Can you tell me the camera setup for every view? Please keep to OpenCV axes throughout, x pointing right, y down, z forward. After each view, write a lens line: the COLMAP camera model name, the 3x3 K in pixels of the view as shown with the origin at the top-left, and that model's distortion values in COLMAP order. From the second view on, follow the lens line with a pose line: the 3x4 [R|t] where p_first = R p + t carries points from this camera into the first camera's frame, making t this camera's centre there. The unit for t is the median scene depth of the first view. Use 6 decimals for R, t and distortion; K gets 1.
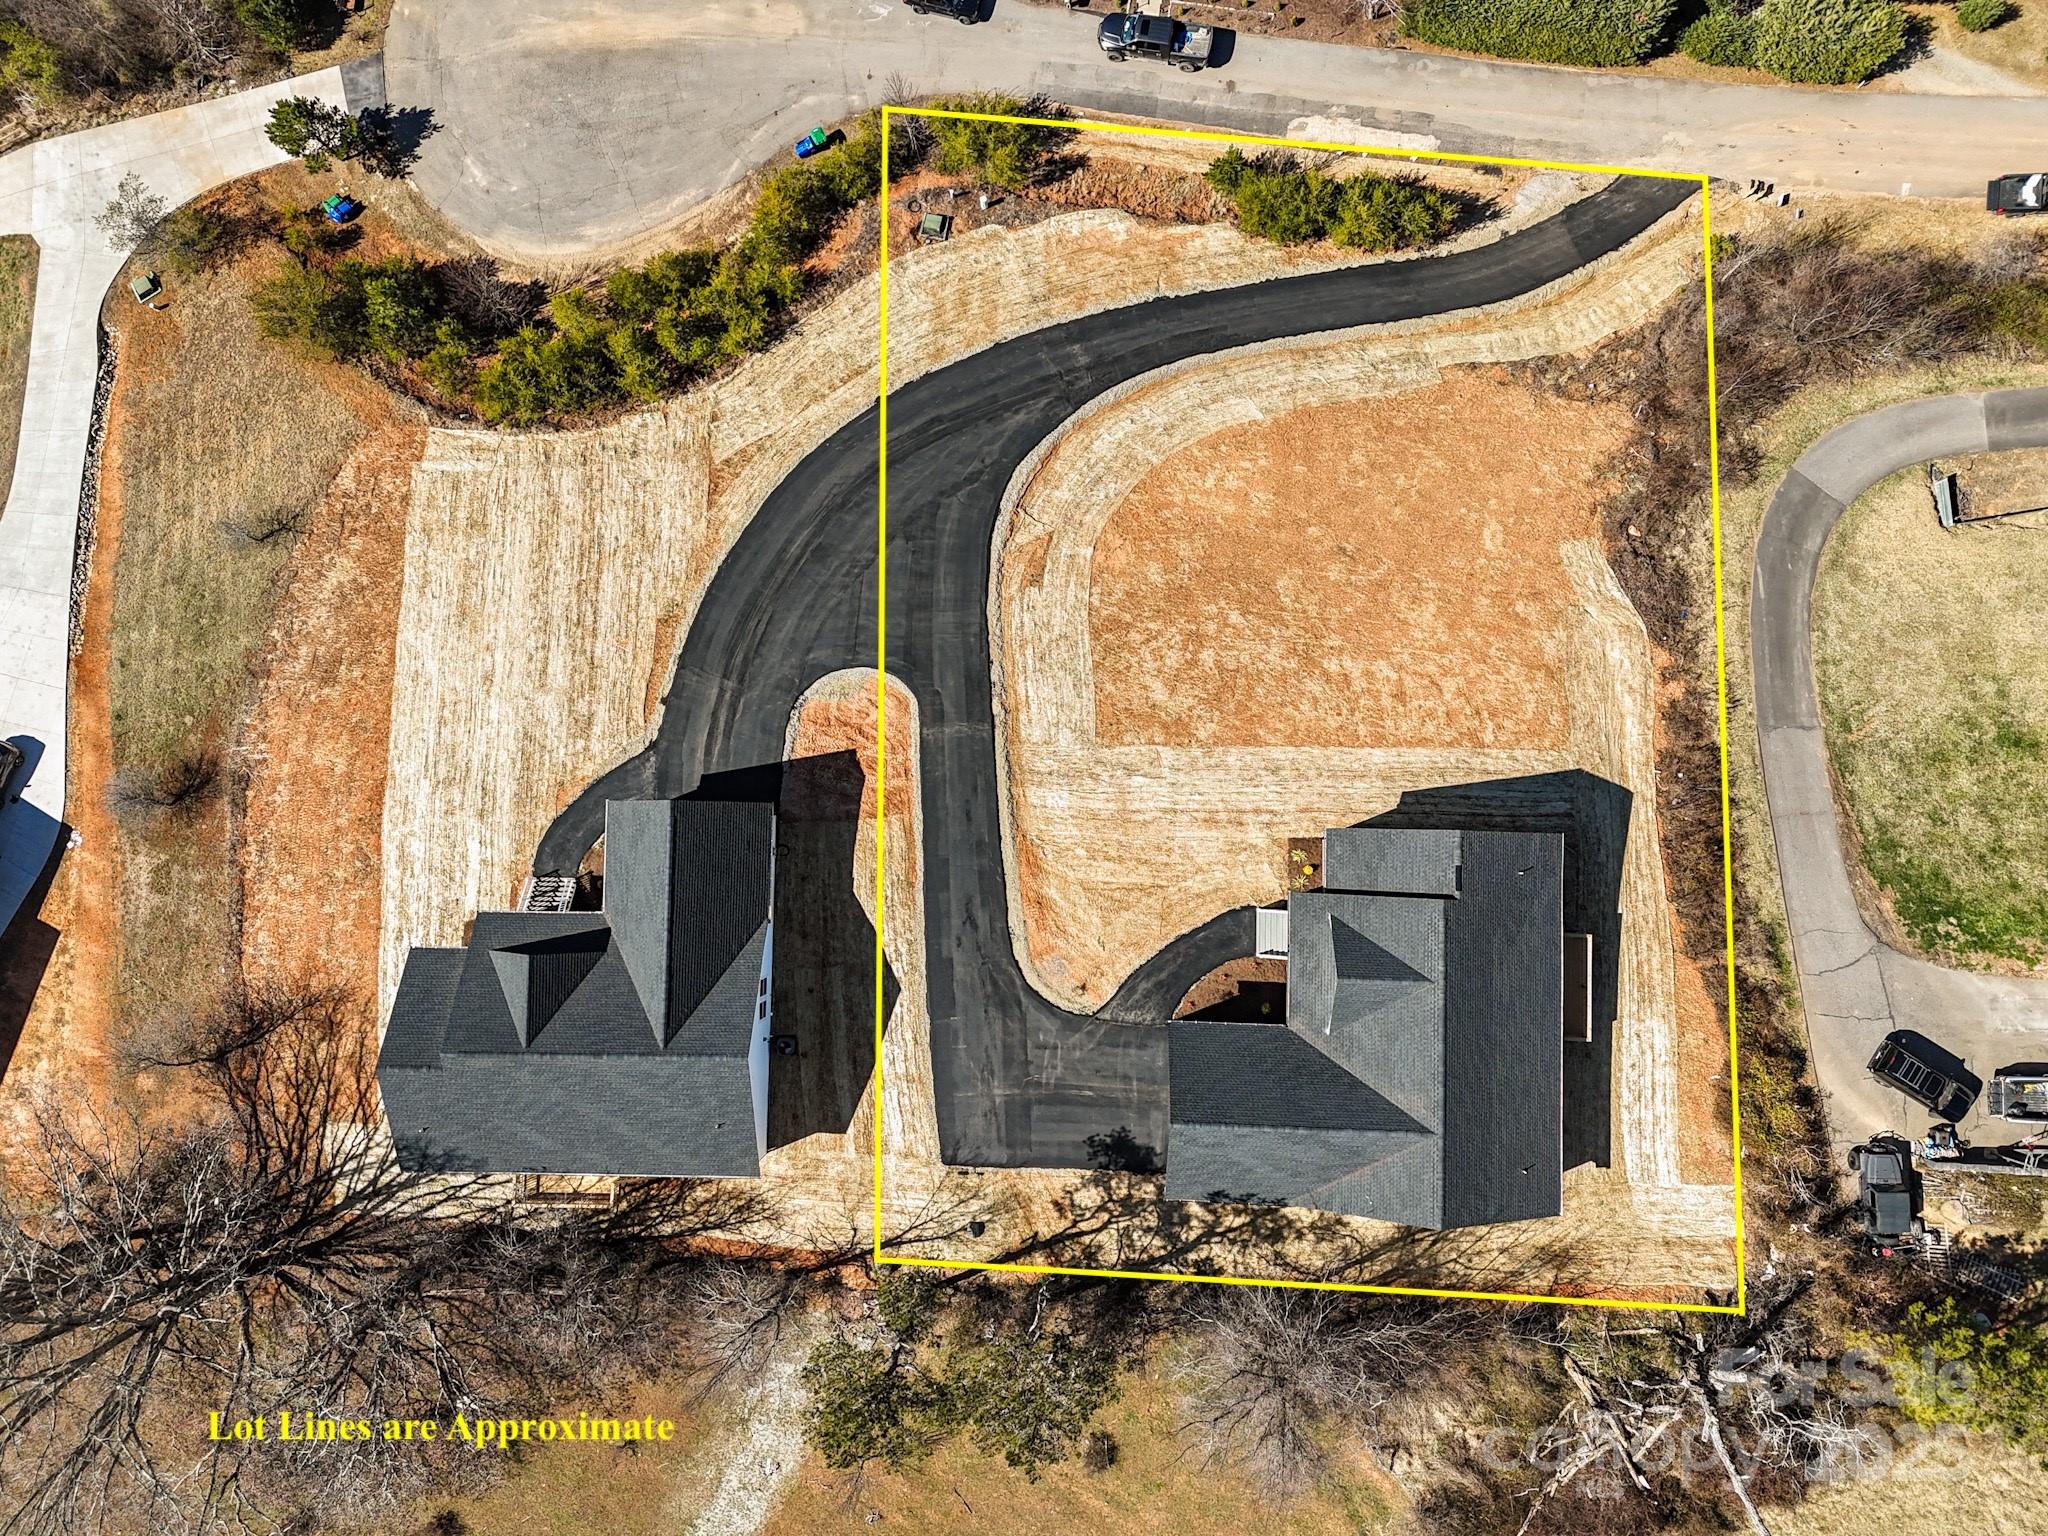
lens RADIAL K [[1493.9, 0, 1026.7], [0, 1493.9, 768.6], [0, 0, 1]] dist [0.079904, -0.073395]
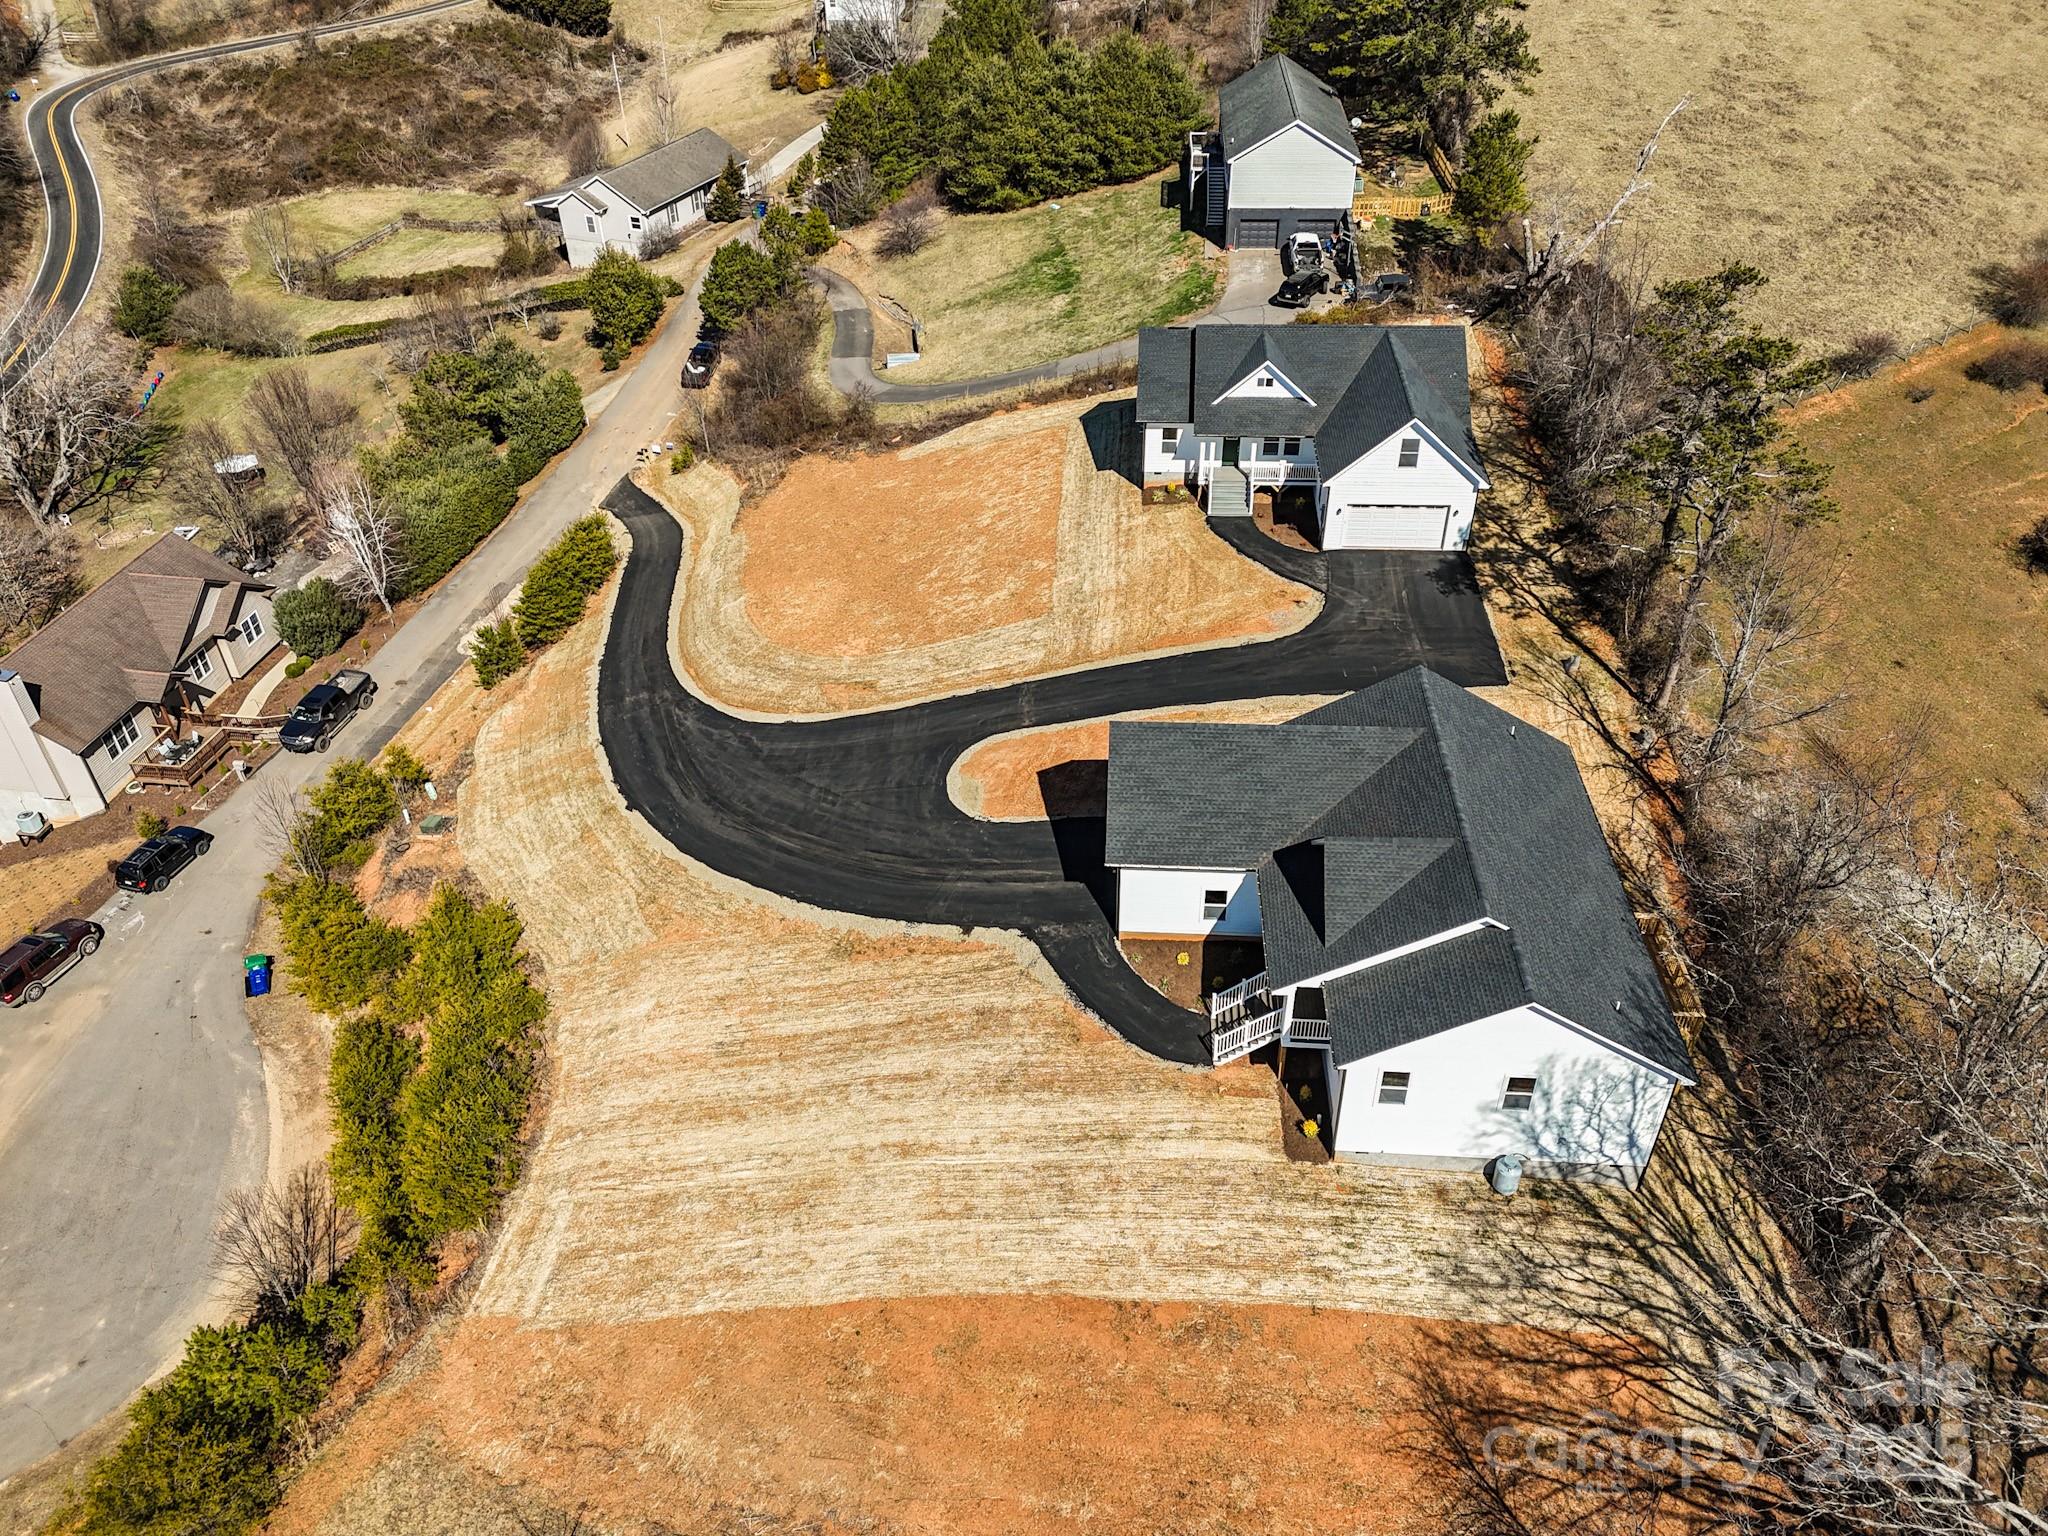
lens RADIAL K [[1493.9, 0, 1029.8], [0, 1493.9, 780.6], [0, 0, 1]] dist [0.079904, -0.073395]
pose [[0.047479, -0.573353, 0.817932, -0.811967], [0.998155, 0.058263, -0.017100, -0.005492], [-0.037851, 0.817234, 0.575061, 0.508394]]
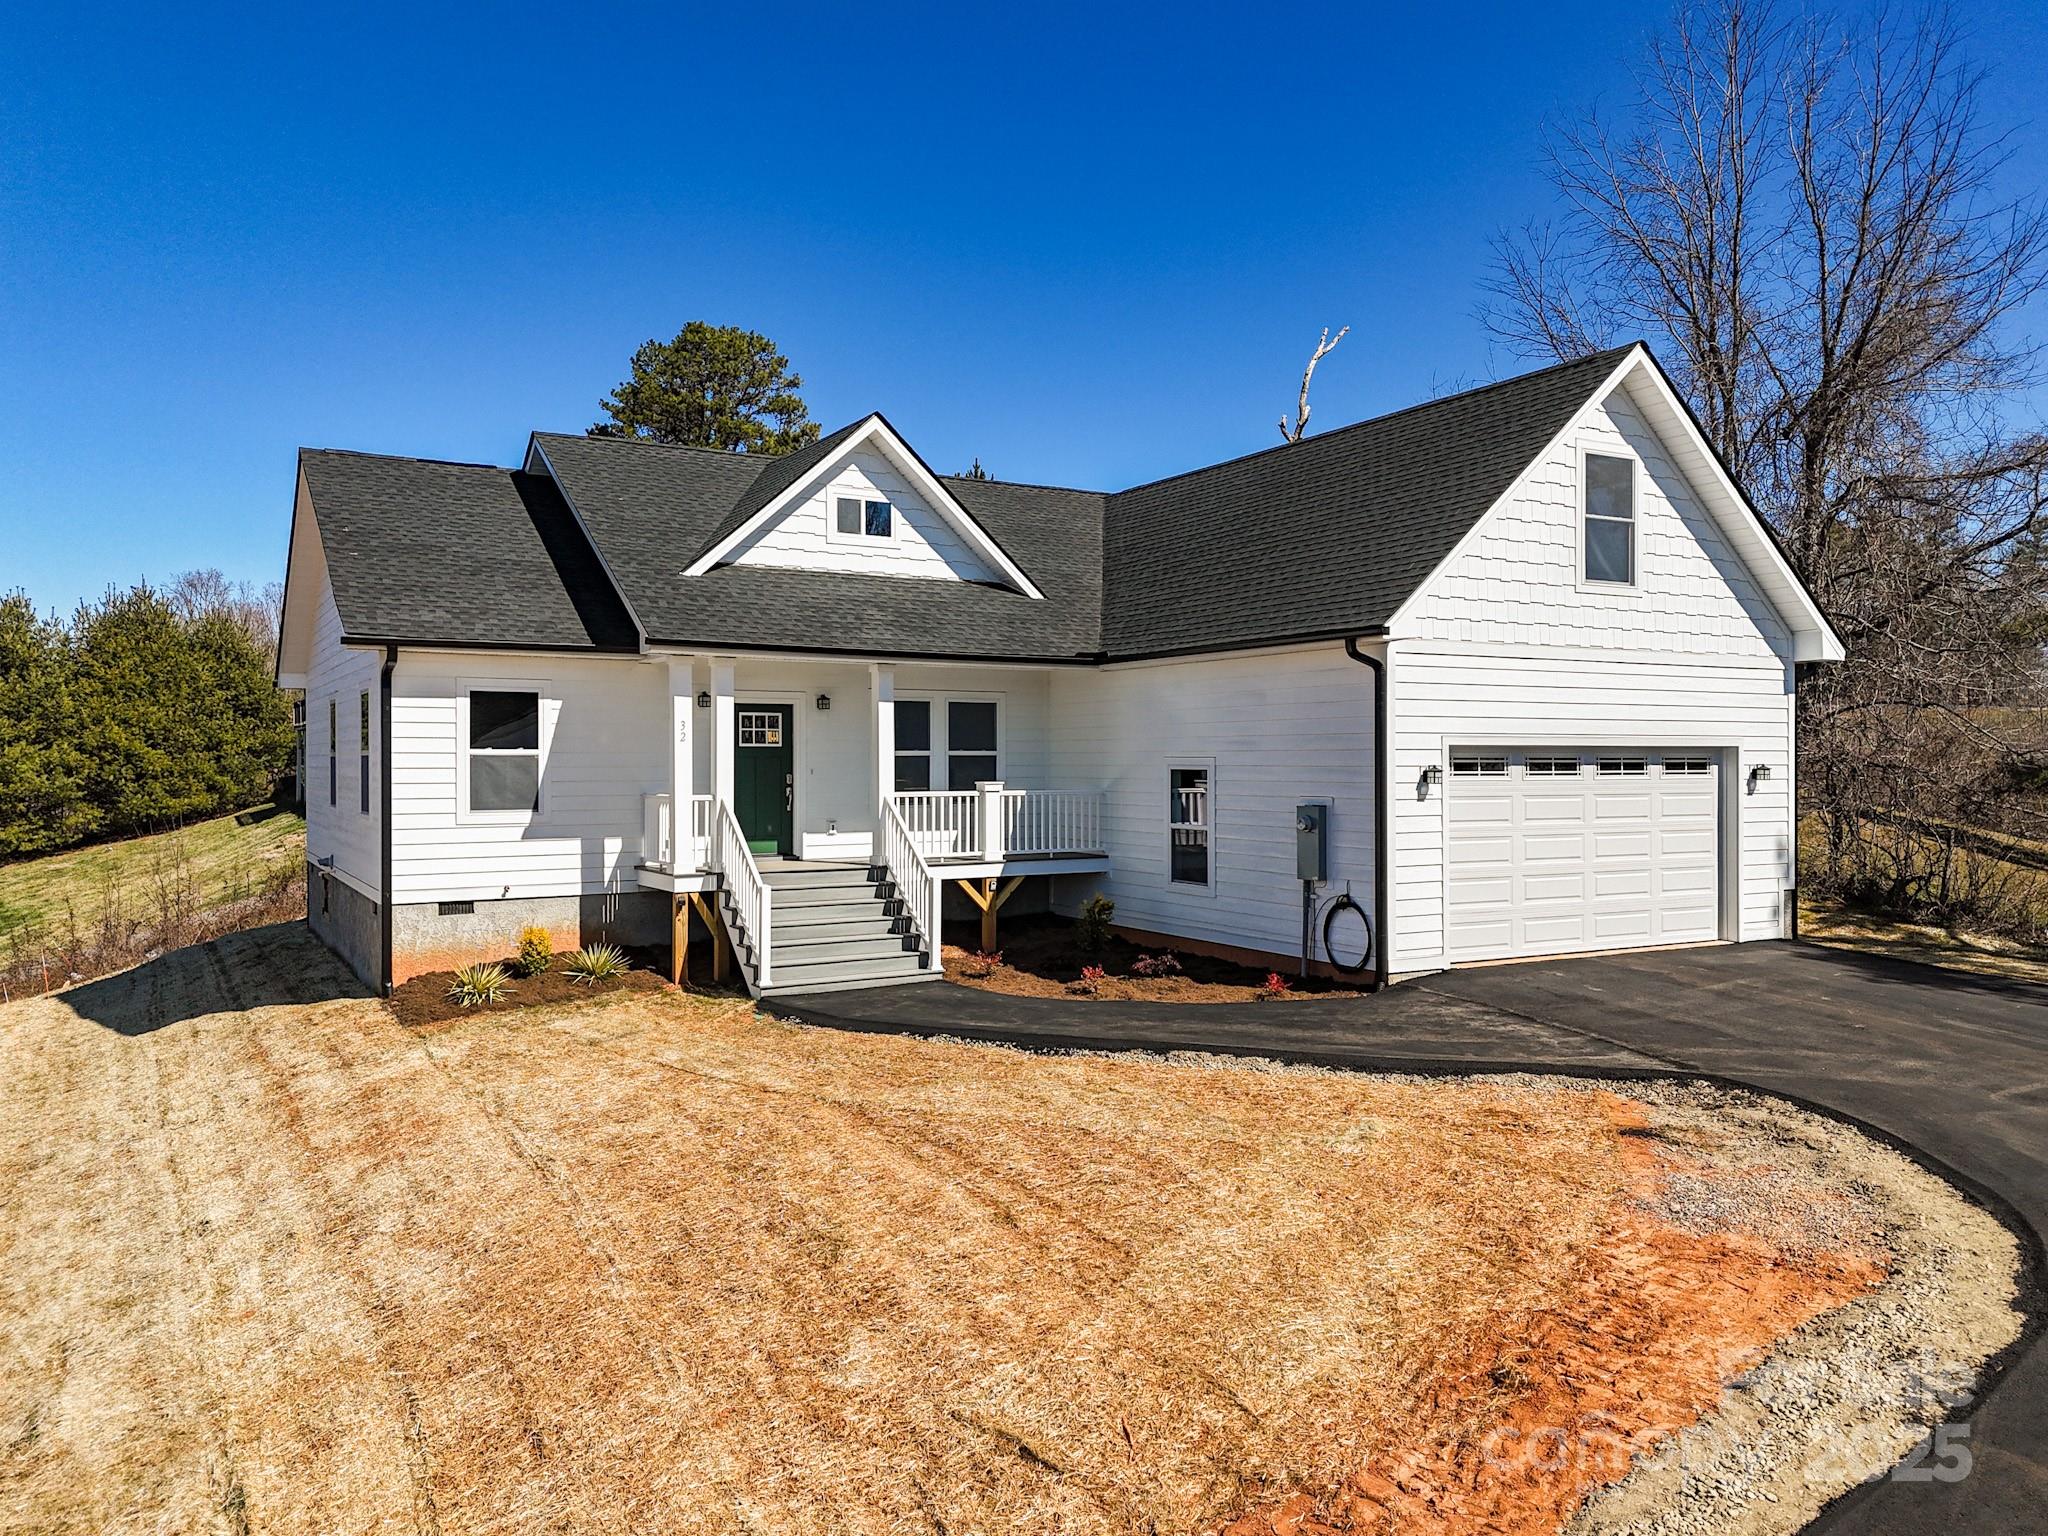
lens RADIAL K [[1493.9, 0, 1025.9], [0, 1493.9, 767.2], [0, 0, 1]] dist [0.079904, -0.073395]
pose [[-0.521950, 0.035353, 0.852243, -0.064298], [0.852732, 0.045517, 0.520361, 0.005636], [-0.020395, 0.998338, -0.053904, 0.926881]]
